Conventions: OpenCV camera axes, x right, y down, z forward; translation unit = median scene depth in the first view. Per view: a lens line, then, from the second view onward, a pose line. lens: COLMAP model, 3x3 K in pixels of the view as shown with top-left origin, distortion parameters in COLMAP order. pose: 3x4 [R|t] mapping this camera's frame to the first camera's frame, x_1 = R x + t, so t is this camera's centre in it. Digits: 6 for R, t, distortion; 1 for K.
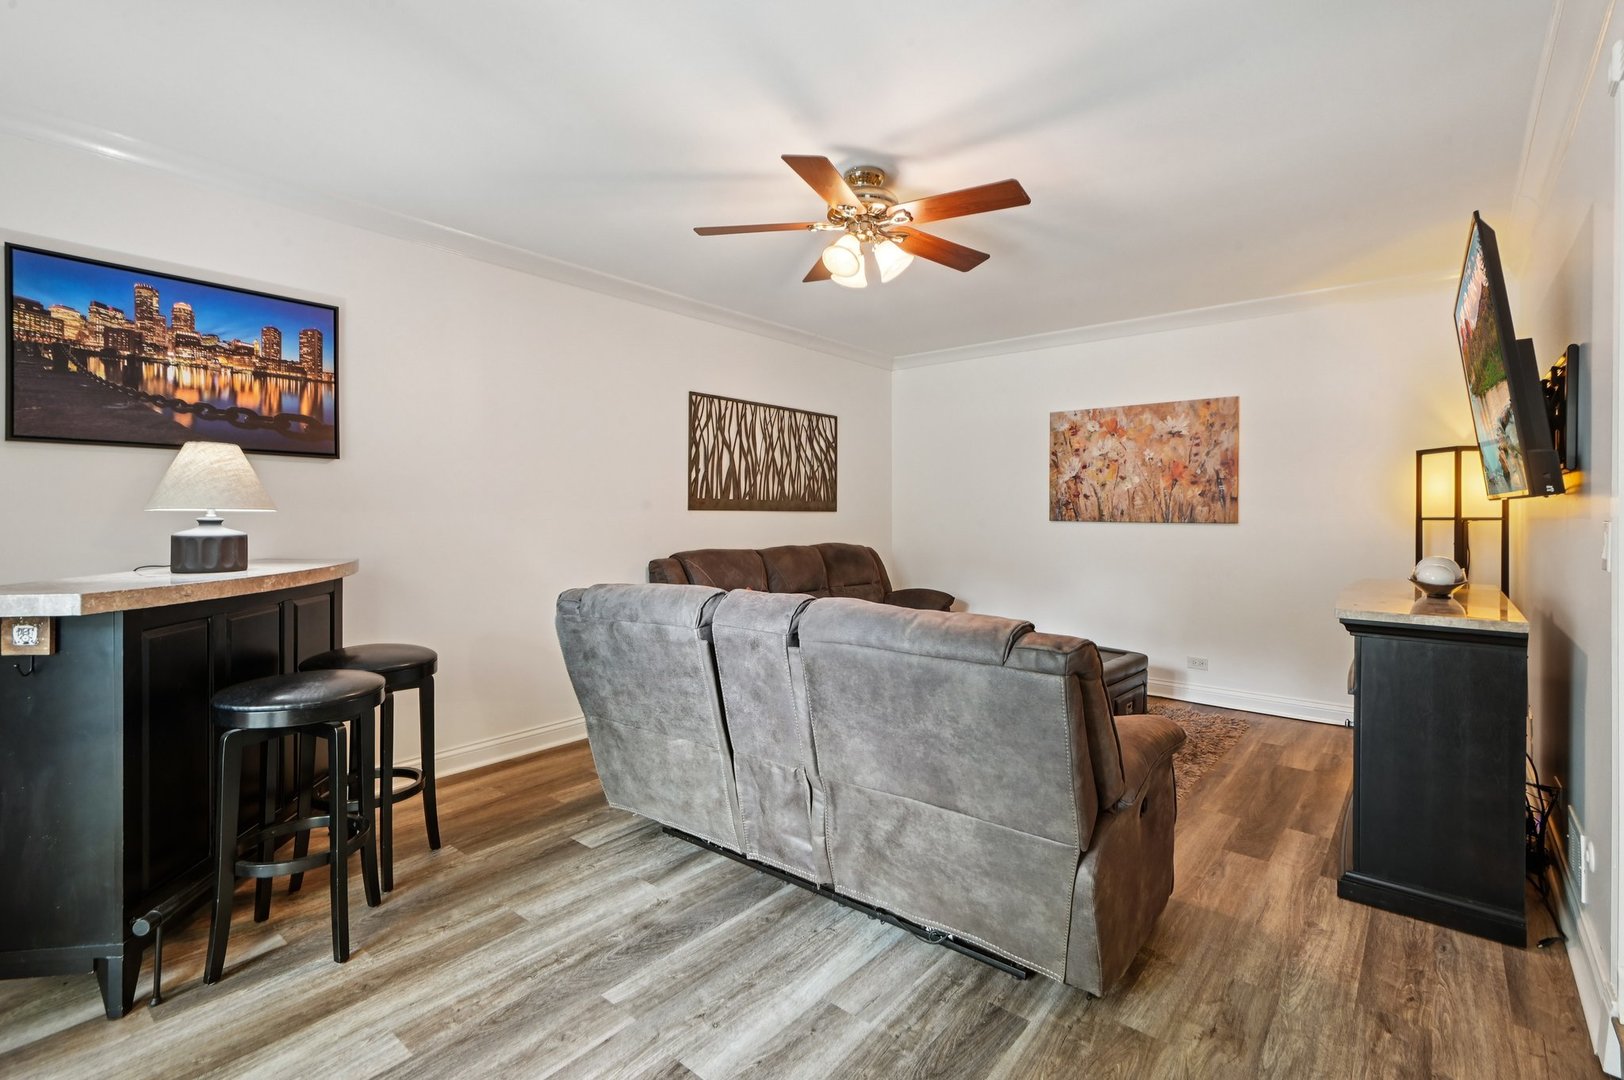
lens RADIAL K [[750.8, 0, 814.6], [0, 750.8, 526.3], [0, 0, 1]] dist [0.017030, -0.000569]
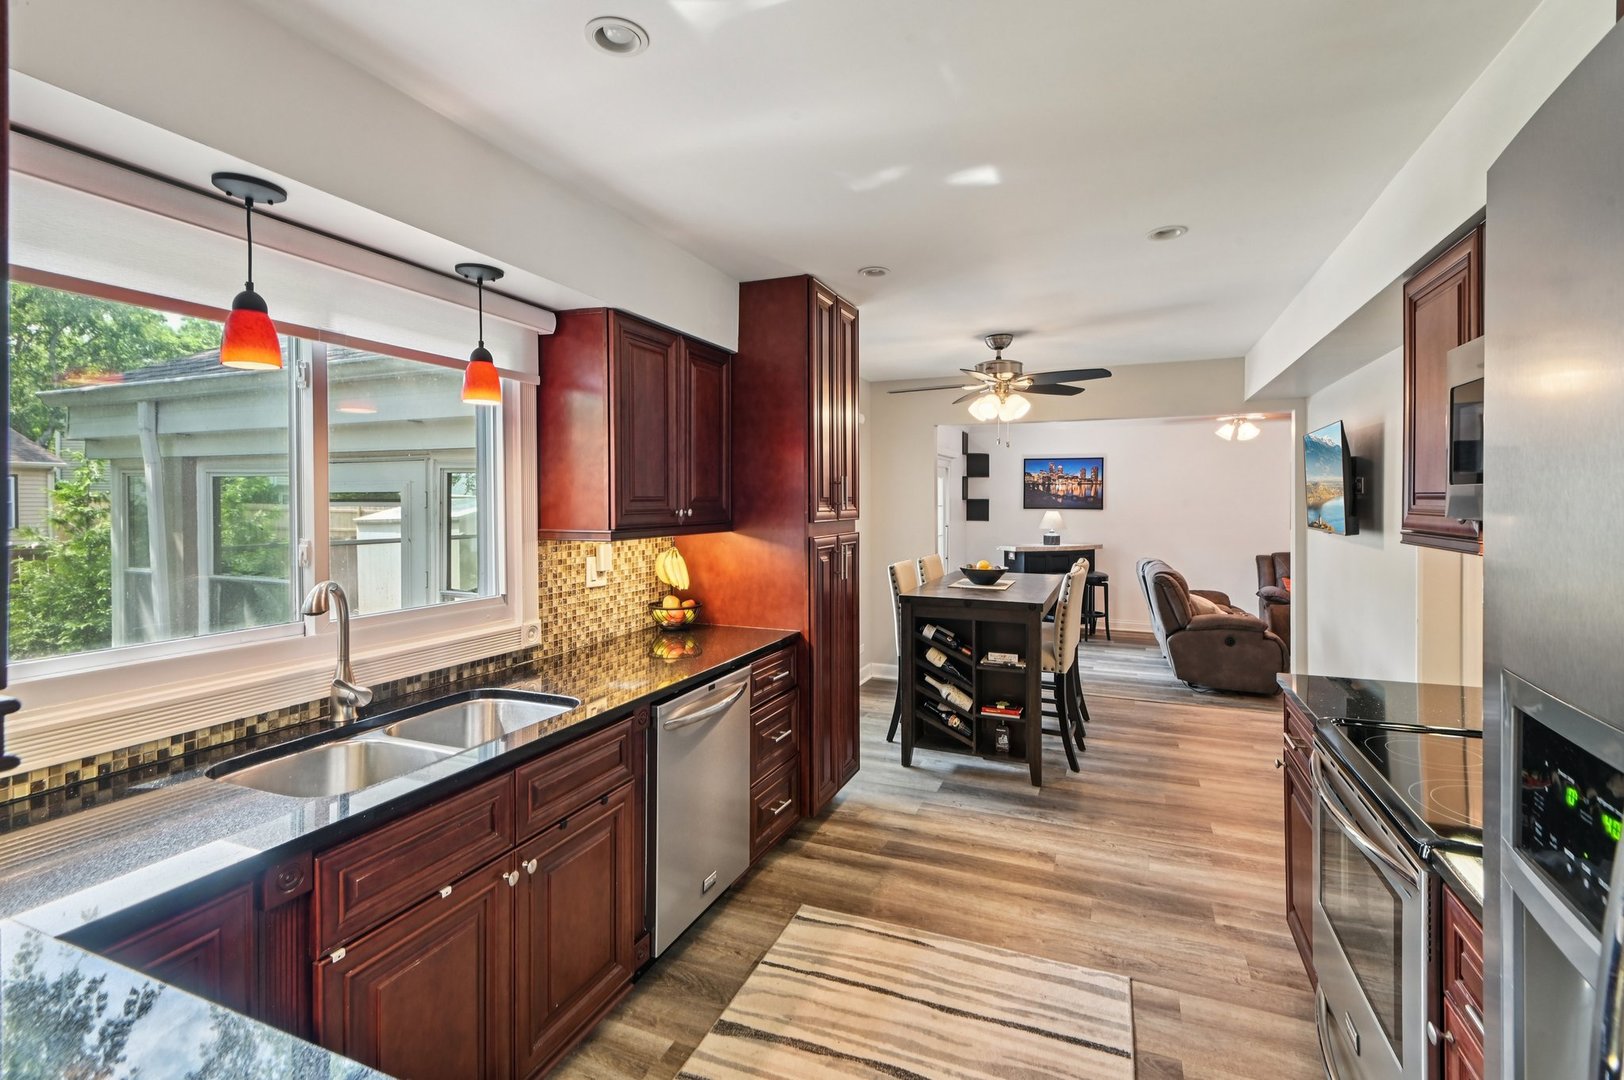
lens RADIAL K [[750.8, 0, 800.4], [0, 750.8, 502.2], [0, 0, 1]] dist [0.017030, -0.000569]
pose [[0.286499, 0.006164, -0.958061, 1.190960], [-0.016024, 0.999870, 0.001641, -0.067638], [0.957946, 0.014882, 0.286561, -0.622782]]
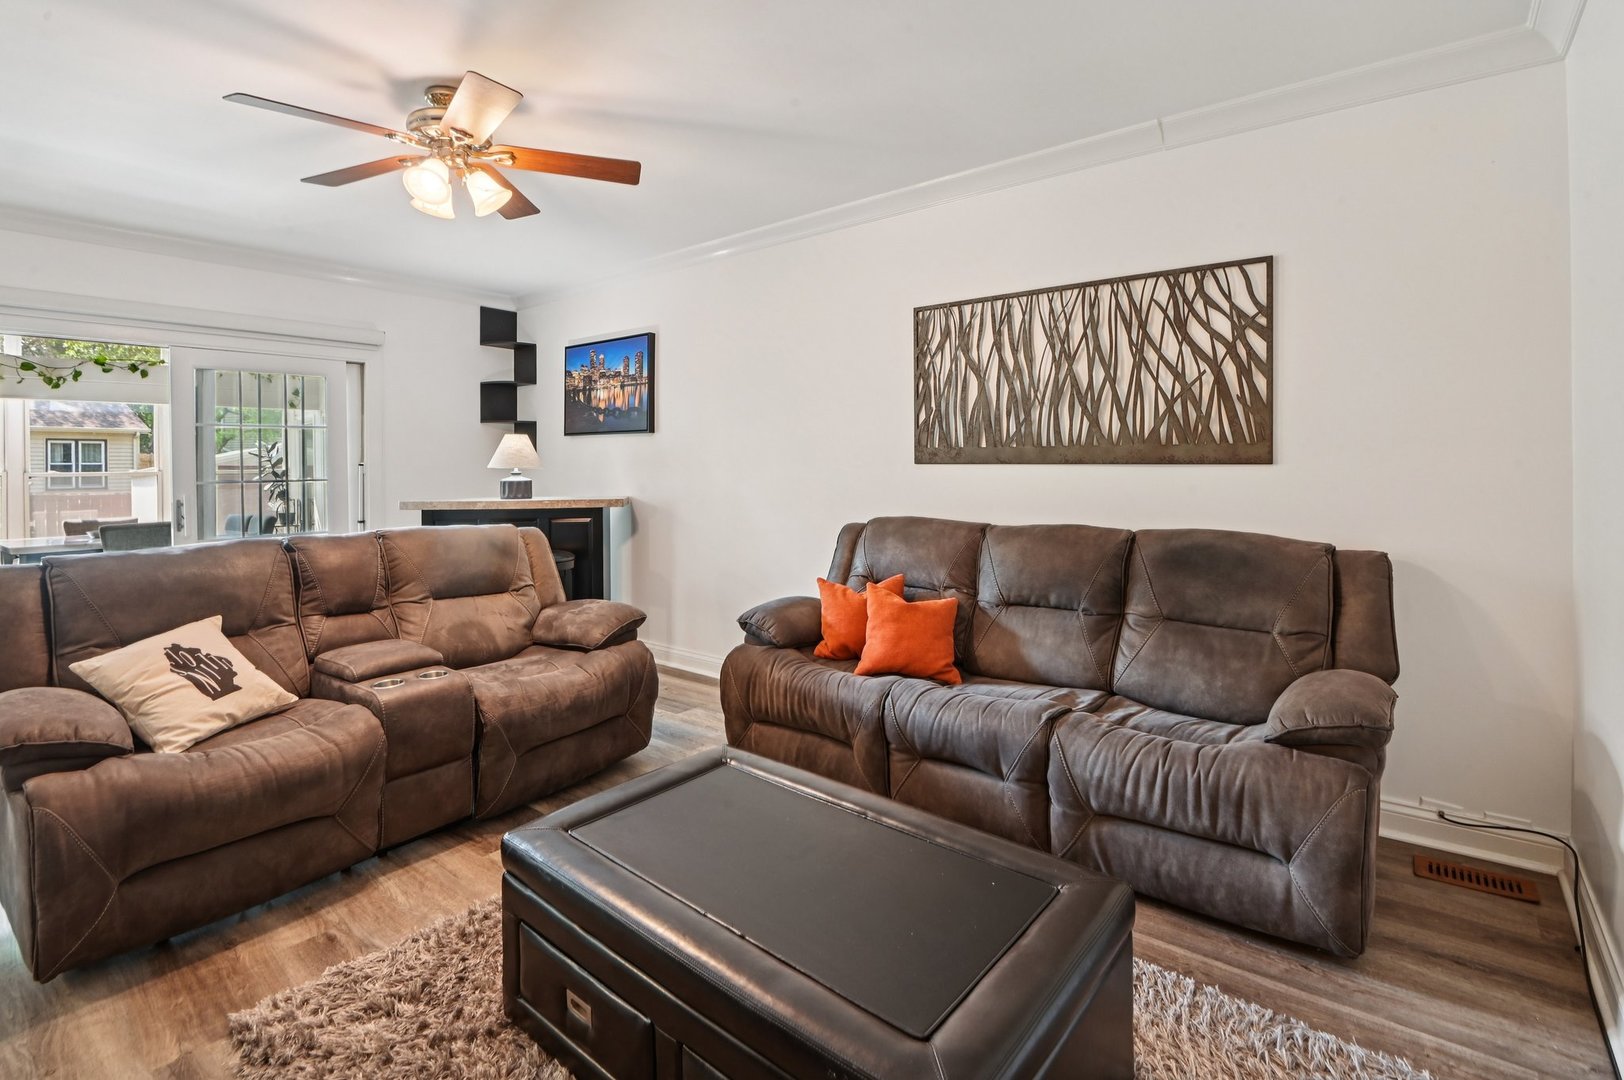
lens RADIAL K [[750.8, 0, 786.4], [0, 750.8, 466.1], [0, 0, 1]] dist [0.017030, -0.000569]
pose [[-0.003009, 0.006726, -0.999973, 0.579143], [-0.008408, 0.999942, 0.006751, -0.021888], [0.999960, 0.008428, -0.002953, 0.837153]]
